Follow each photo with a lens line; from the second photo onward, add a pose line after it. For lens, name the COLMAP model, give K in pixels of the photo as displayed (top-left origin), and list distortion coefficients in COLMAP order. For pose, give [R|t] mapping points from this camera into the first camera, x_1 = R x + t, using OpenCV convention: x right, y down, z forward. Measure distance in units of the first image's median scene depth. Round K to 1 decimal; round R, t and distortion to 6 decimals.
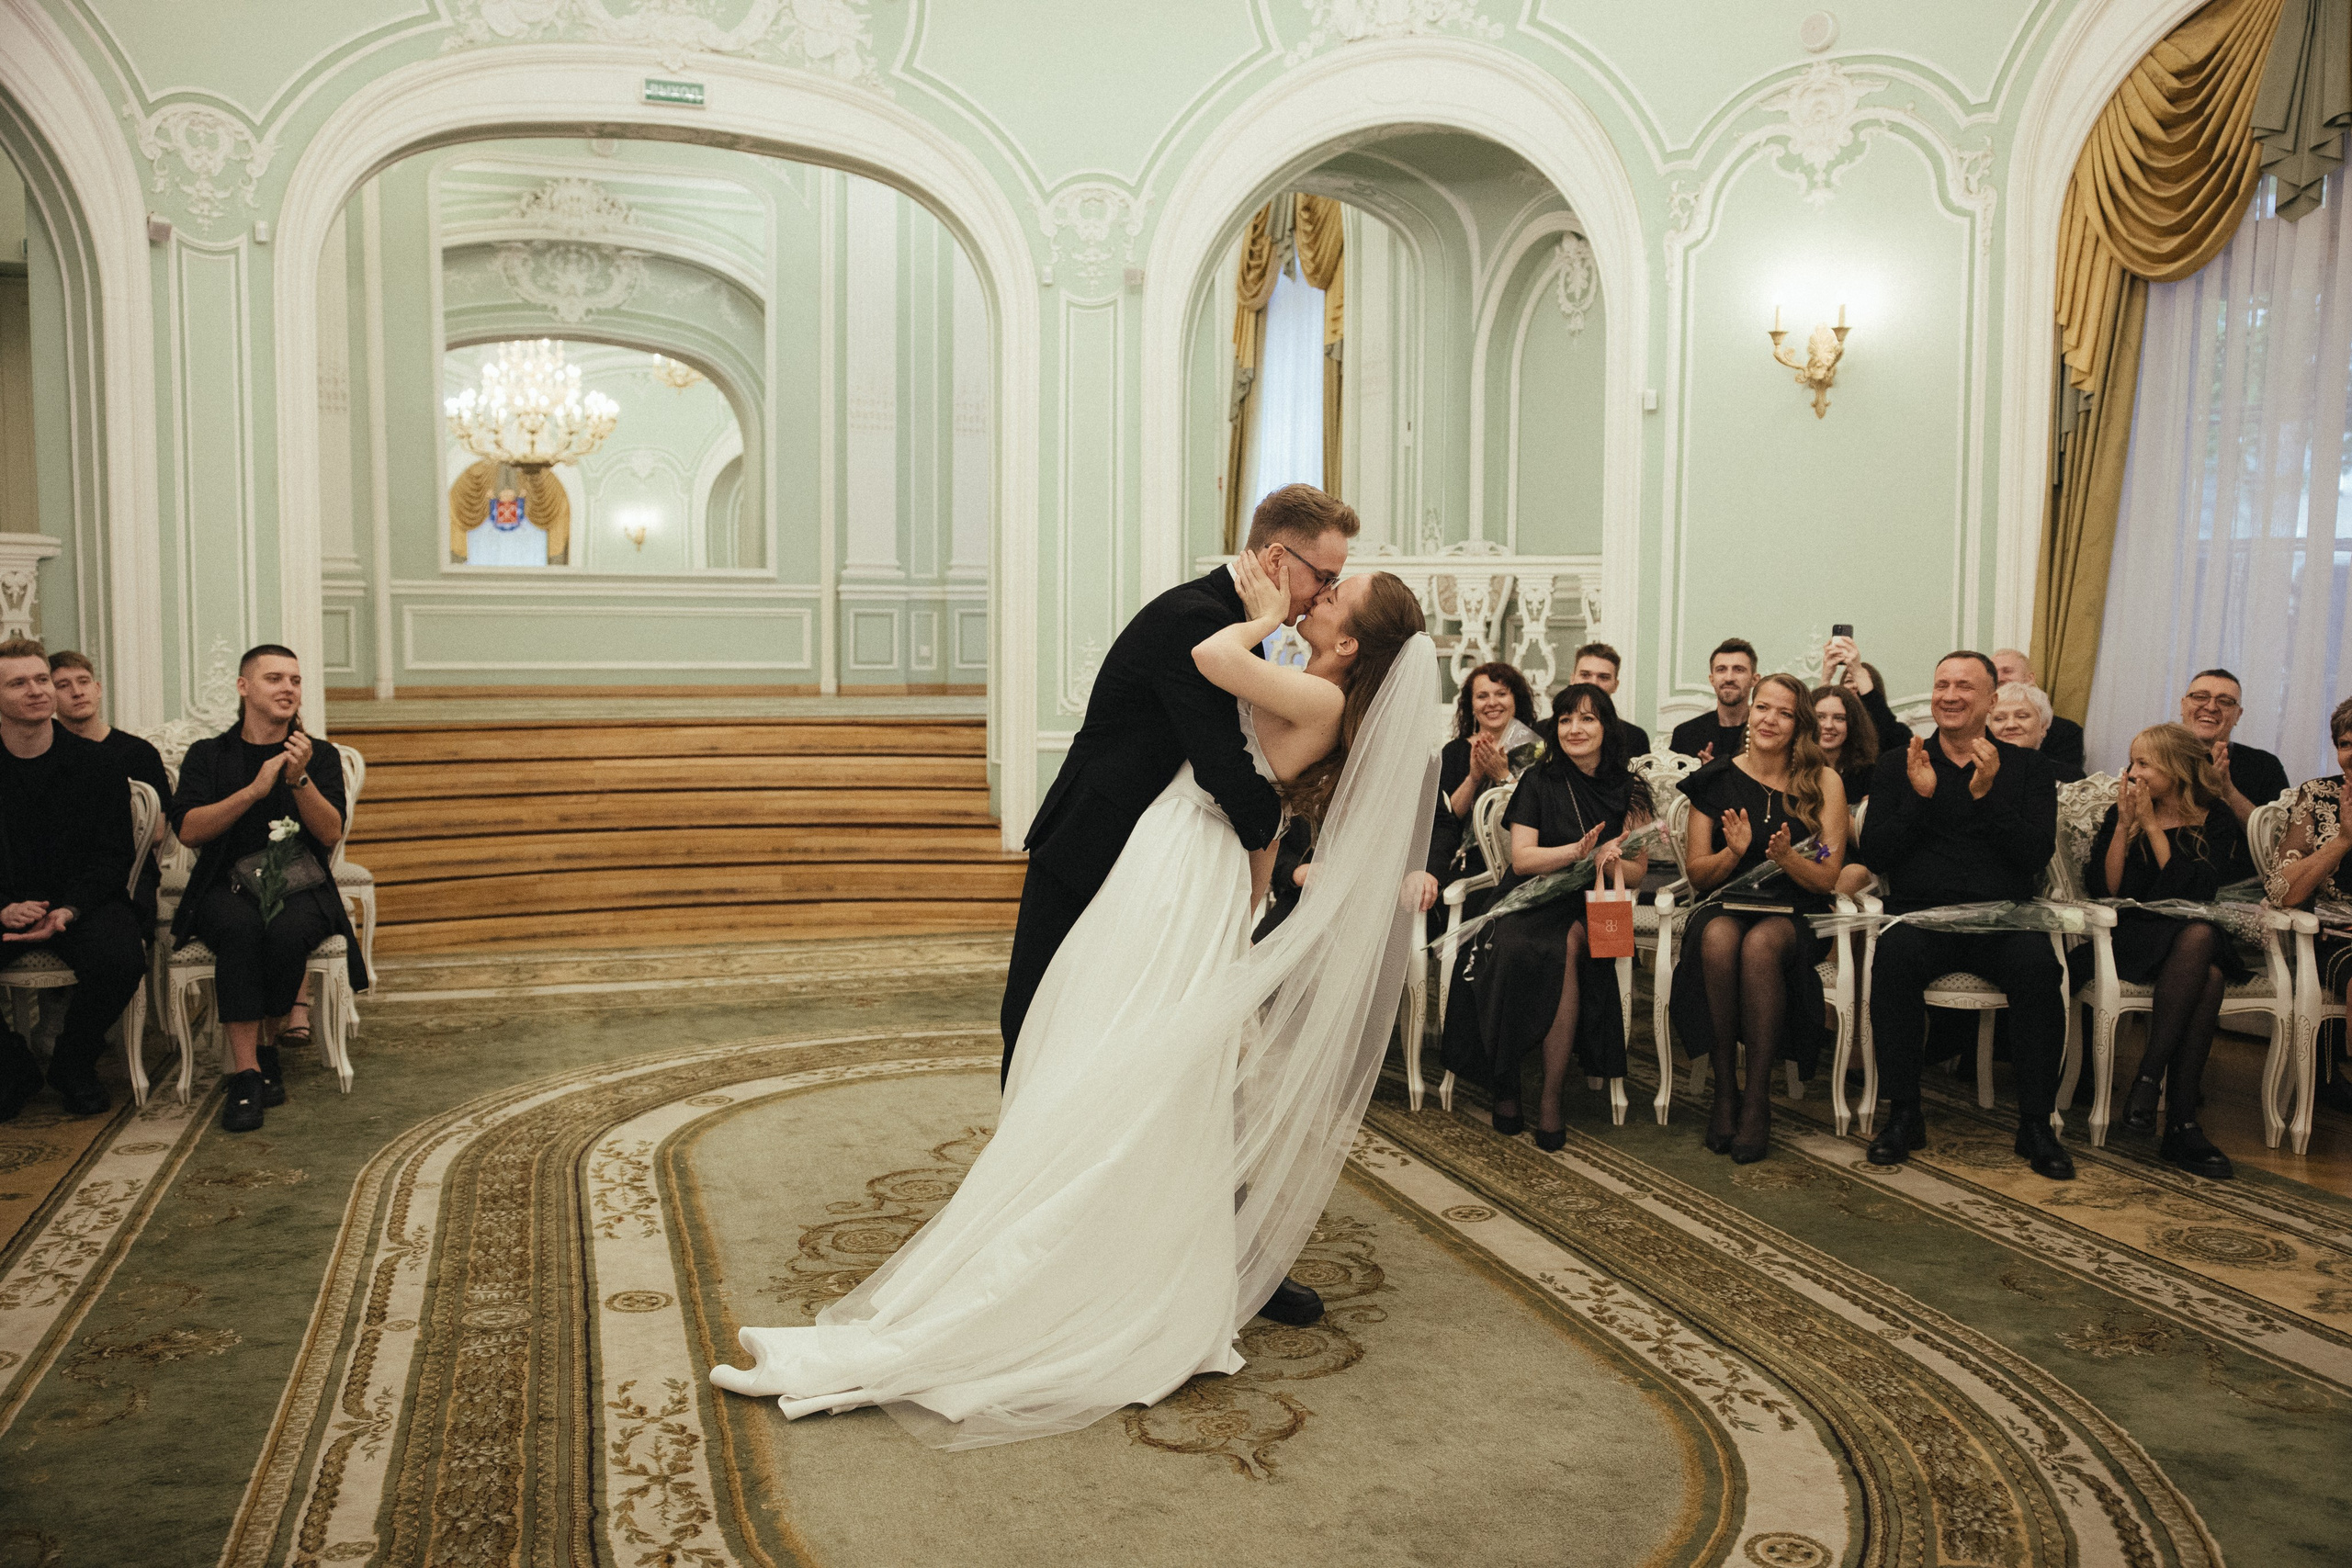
lens RADIAL K [[2016.1, 0, 1190.4], [0, 2016.1, 784.9], [0, 0, 1]] dist [-0.064619, 0.108553]
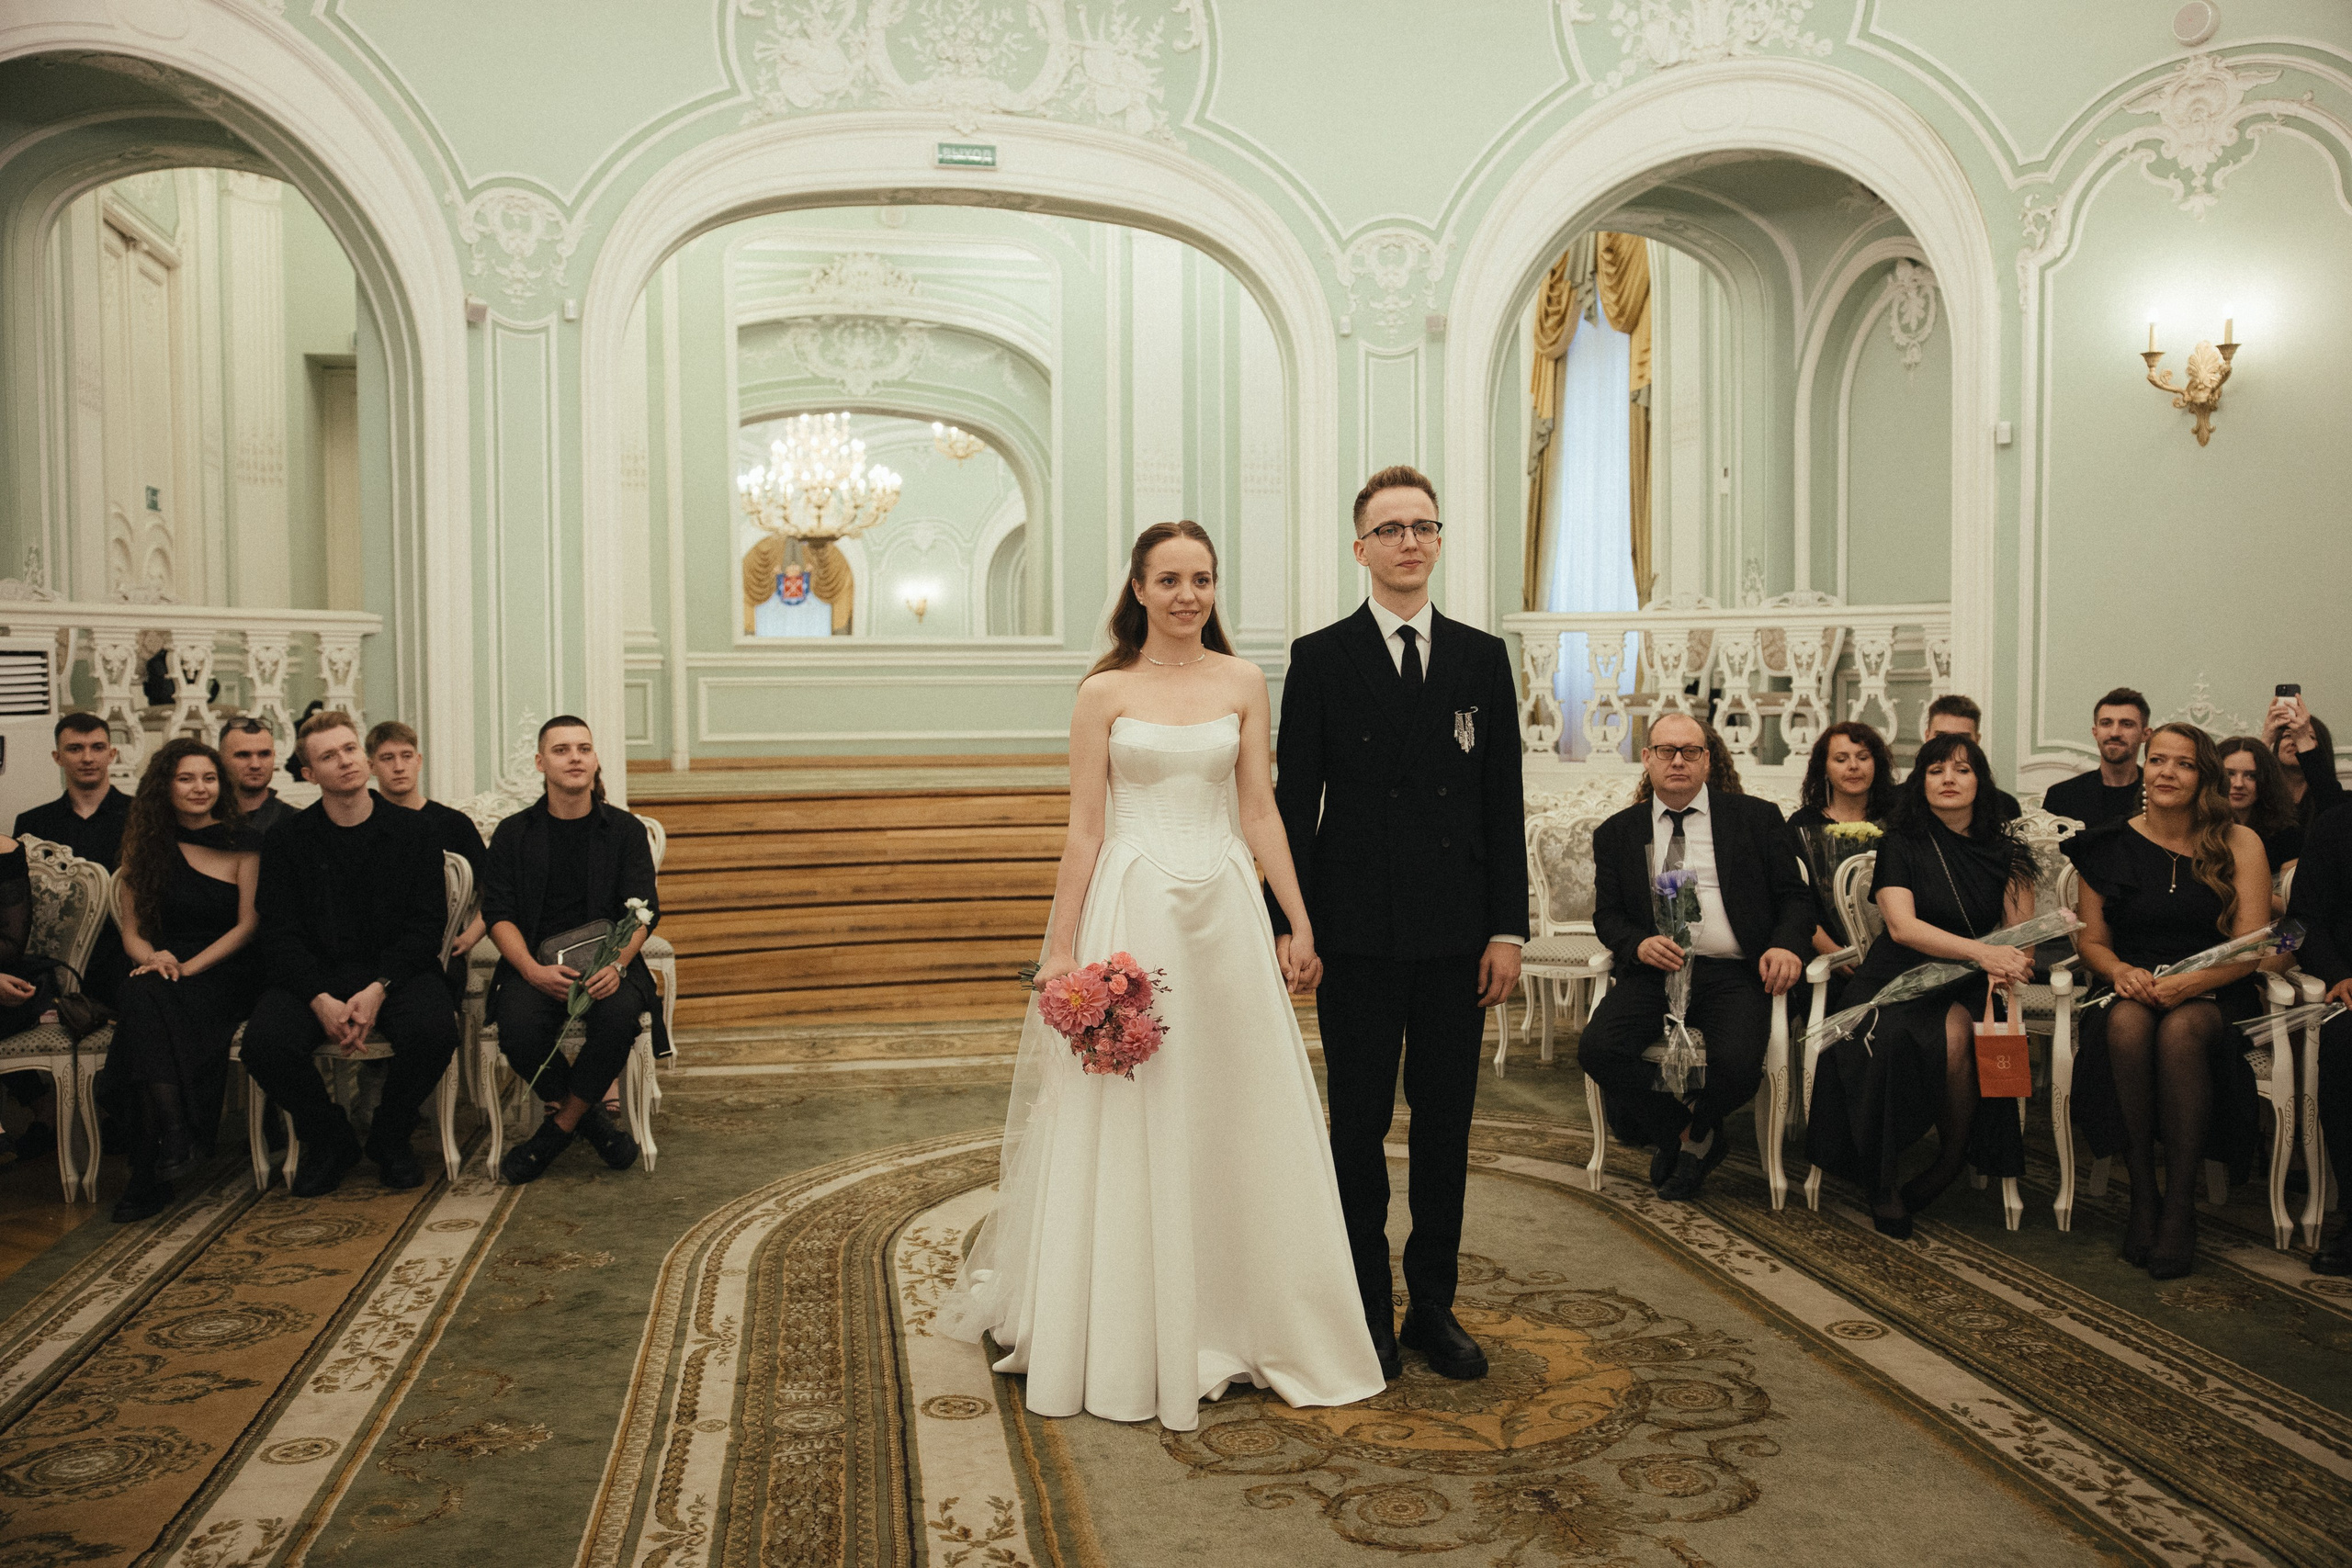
lens RADIAL K [[2041.2, 0, 1181.2], [0, 2041.2, 783.7], [0, 0, 1]] dist [-0.062965, 0.104686]
pose [[0.990523, -0.008561, -0.137076, -0.019929], [0.003771, 0.999374, -0.035167, 0.000488], [0.137292, 0.034316, 0.989936, 0.034057]]
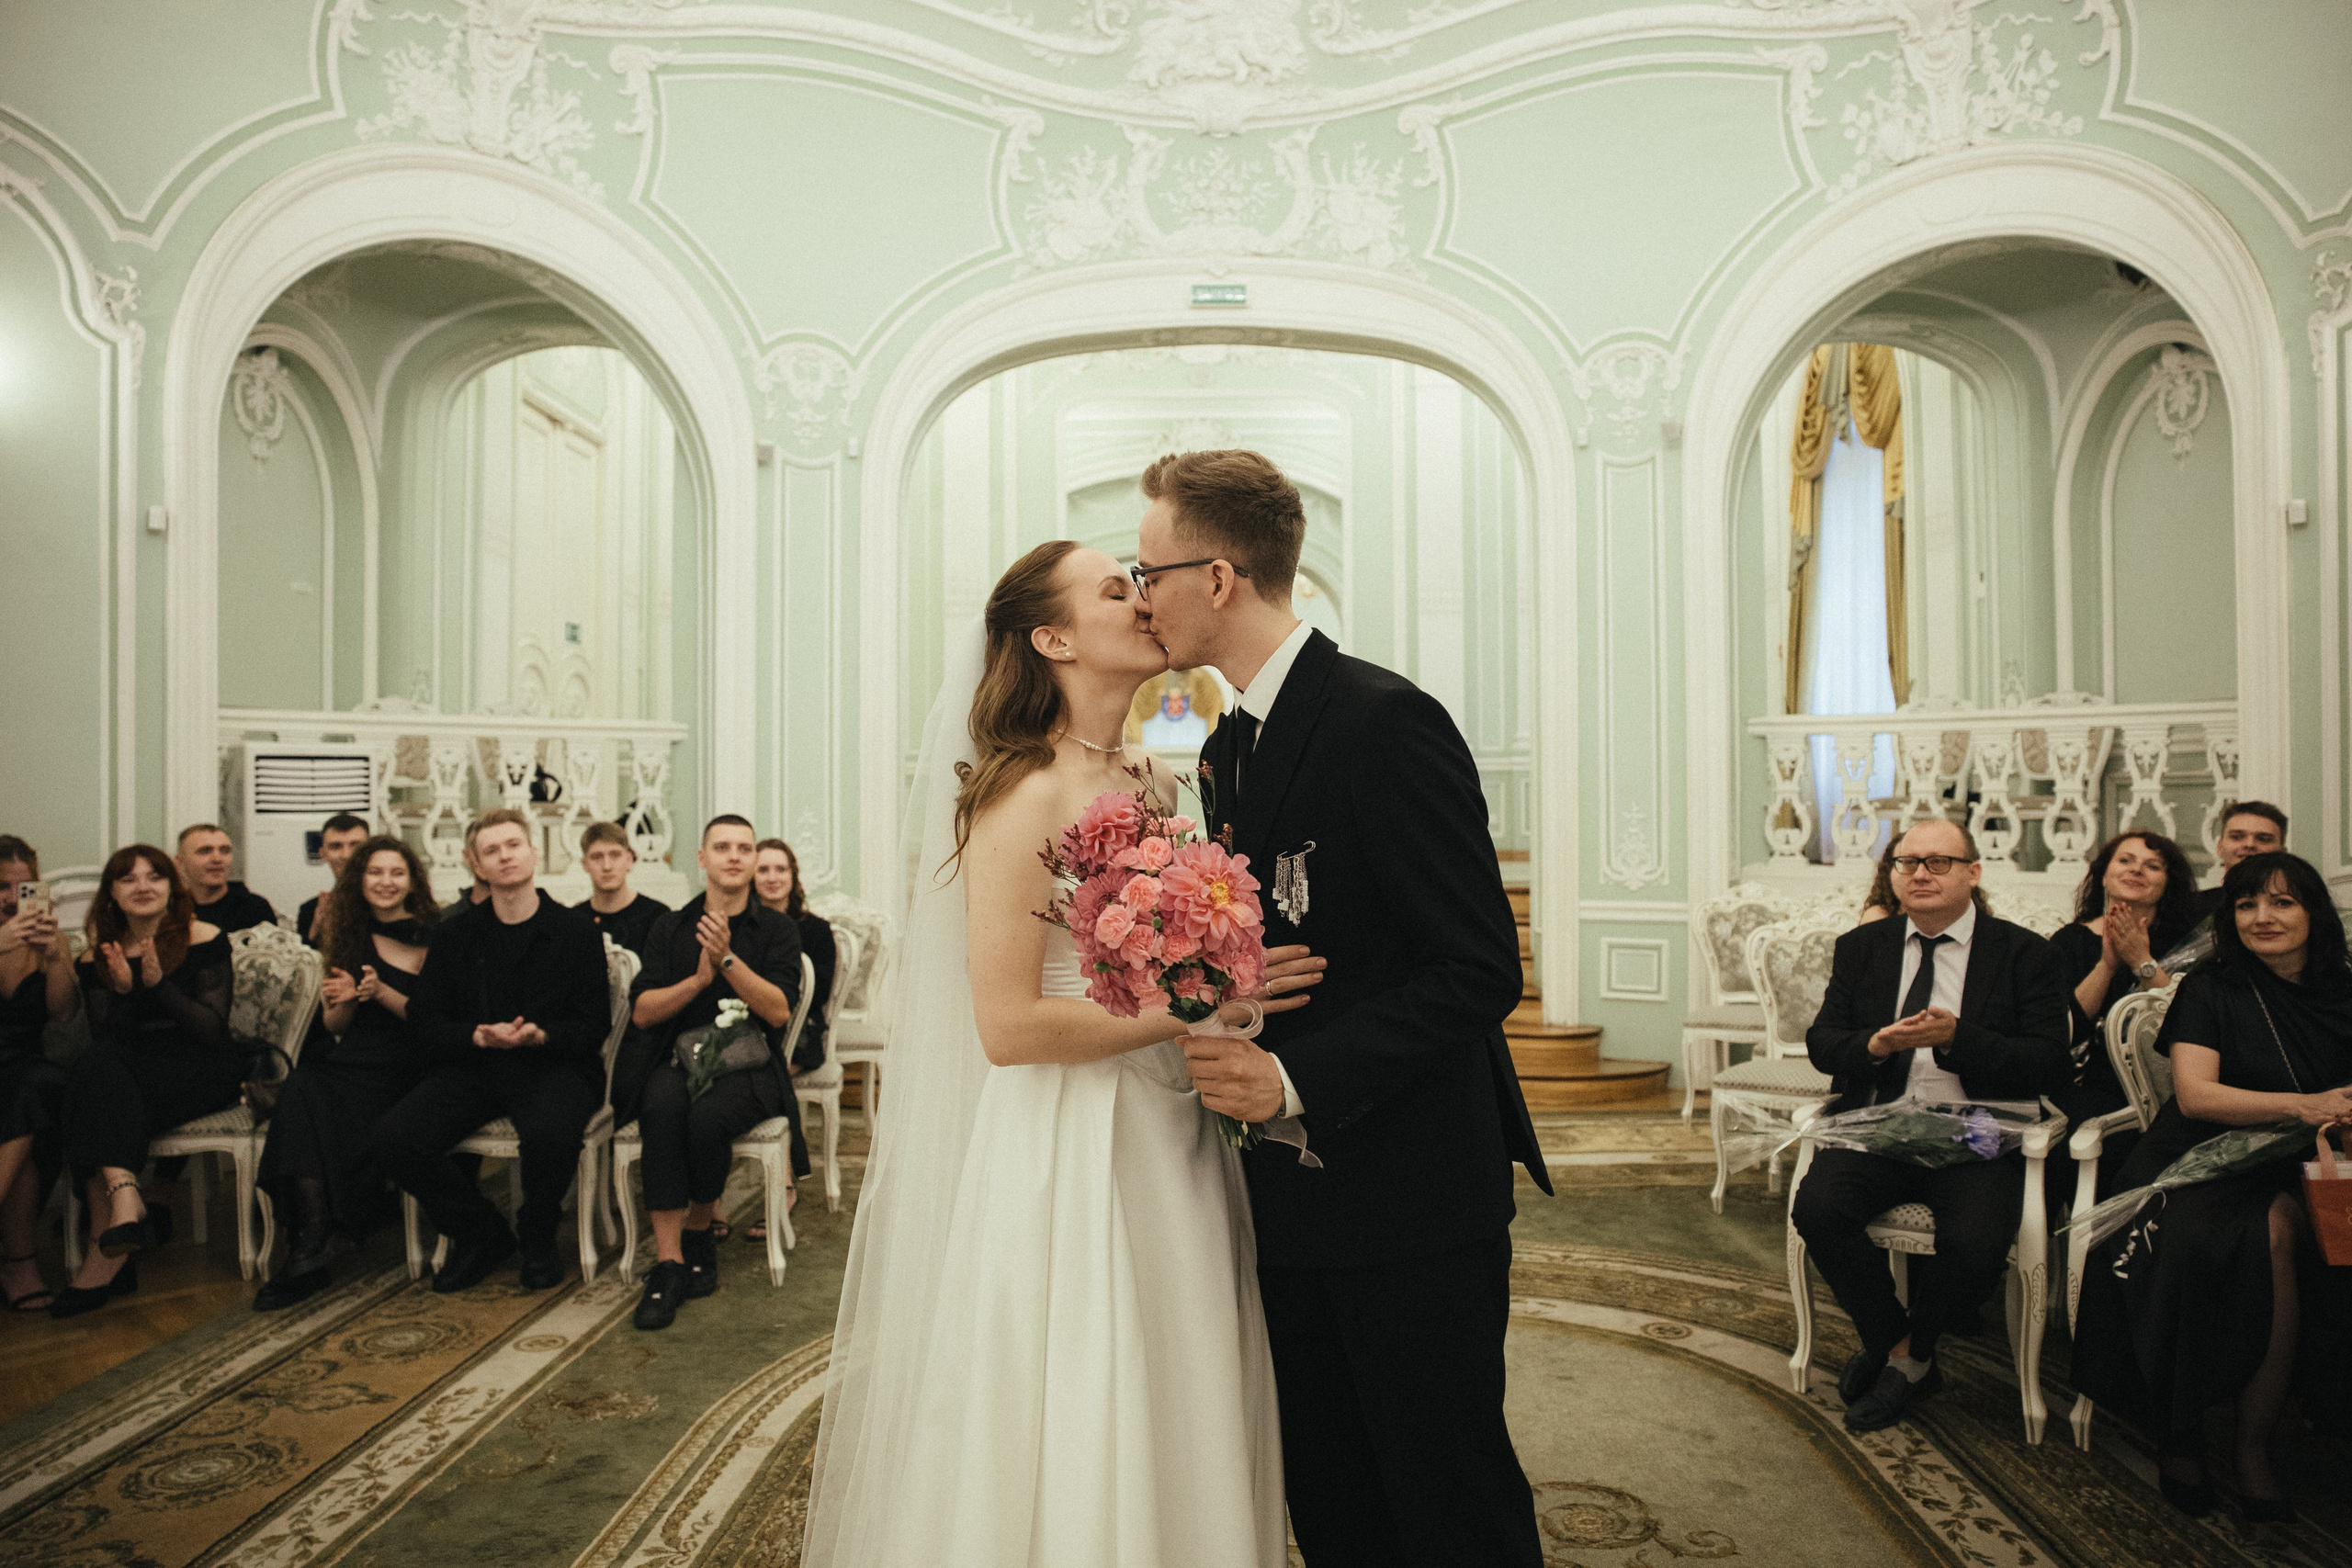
lens RADIAL K [[1619.2, 0, 1181.1], [0, 1619.2, 775.1], [0, 0, 1]] dist [-0.110900, 0.088570]
pose [[0.937369, -0.017192, -0.347914, 0.017463], [-0.015732, 0.995673, -0.091588, -0.015228], [0.347983, 0.091325, 0.933042, 0.245917]]
